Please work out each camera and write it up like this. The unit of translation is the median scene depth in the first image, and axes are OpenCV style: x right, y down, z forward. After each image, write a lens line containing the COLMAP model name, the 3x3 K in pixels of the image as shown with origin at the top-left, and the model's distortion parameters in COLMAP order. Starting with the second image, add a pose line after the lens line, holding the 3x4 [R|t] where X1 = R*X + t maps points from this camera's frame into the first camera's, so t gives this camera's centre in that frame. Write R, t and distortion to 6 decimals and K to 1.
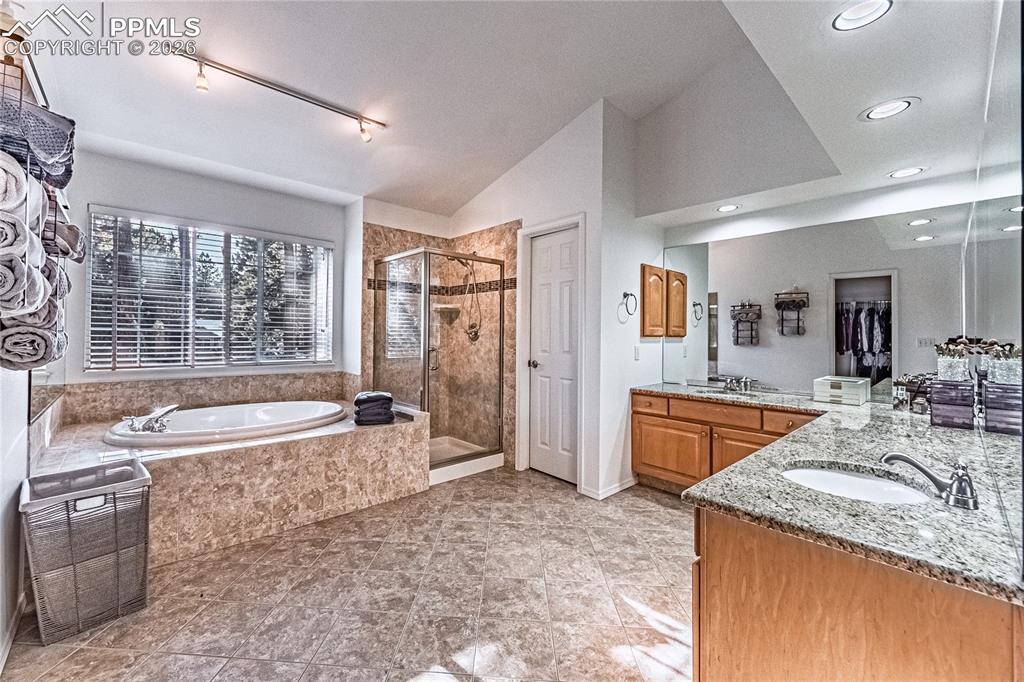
lens RADIAL K [[410.4, 0, 512.3], [0, 410.4, 333.1], [0, 0, 1]] dist [-0.000366, -0.000552]
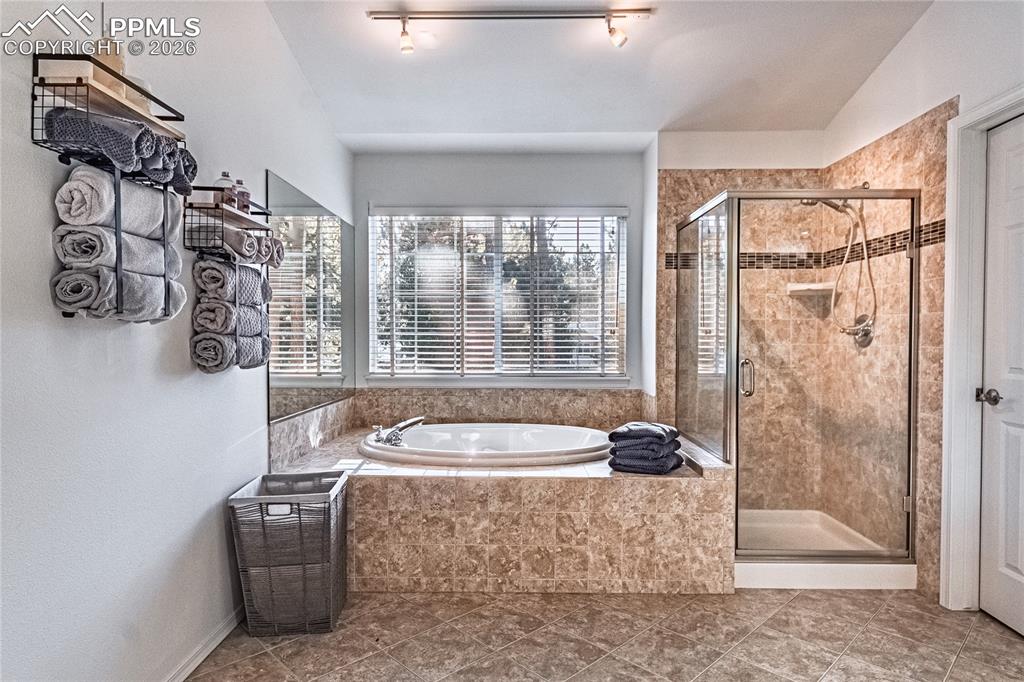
lens RADIAL K [[585.1, 0, 511.7], [0, 585.1, 350.7], [0, 0, 1]] dist [0.015804, -0.013359]
pose [[0.723079, 0.008795, -0.690710, 0.152174], [0.010035, 0.999680, 0.023234, 0.001060], [0.690693, -0.023731, 0.722759, 0.157977]]
